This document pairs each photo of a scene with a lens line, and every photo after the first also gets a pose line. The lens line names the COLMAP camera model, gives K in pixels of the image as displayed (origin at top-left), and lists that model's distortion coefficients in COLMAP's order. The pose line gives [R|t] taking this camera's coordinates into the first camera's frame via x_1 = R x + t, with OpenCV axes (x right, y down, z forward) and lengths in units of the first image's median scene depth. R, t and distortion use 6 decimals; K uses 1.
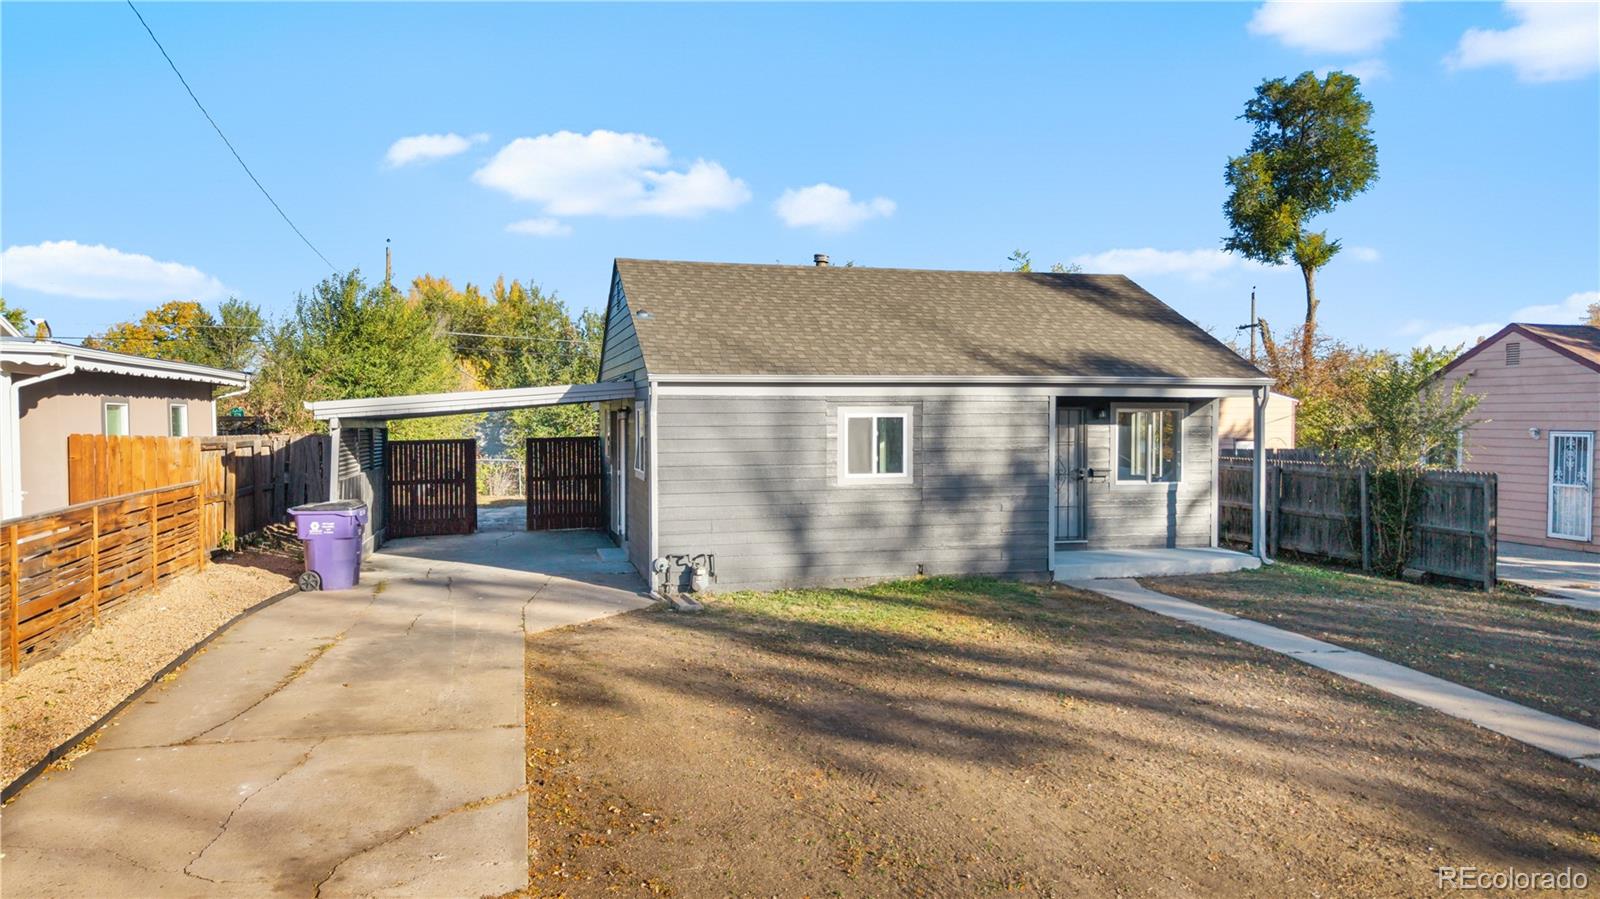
lens RADIAL K [[1078.9, 0, 803.8], [0, 1078.9, 441.5], [0, 0, 1]] dist [0.016702, -0.013664]
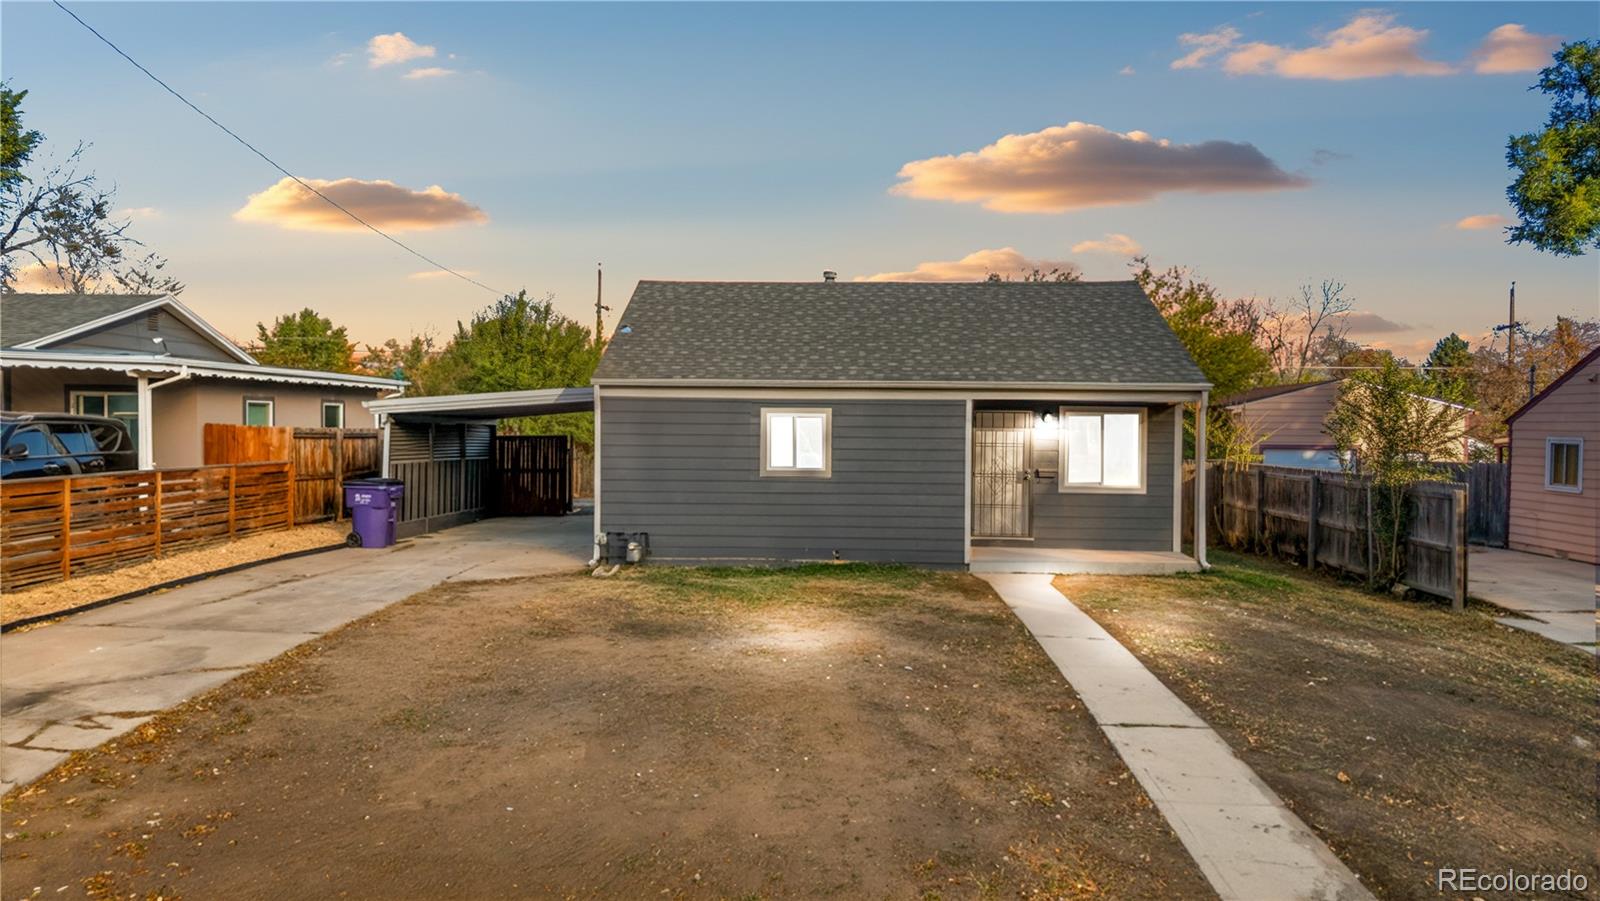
lens RADIAL K [[1078.9, 0, 784.9], [0, 1078.9, 450.5], [0, 0, 1]] dist [0.016702, -0.013664]
pose [[0.954192, 0.018153, -0.298645, 0.276490], [-0.018409, 0.999829, 0.001956, 0.007218], [0.298629, 0.003631, 0.954362, -0.050388]]
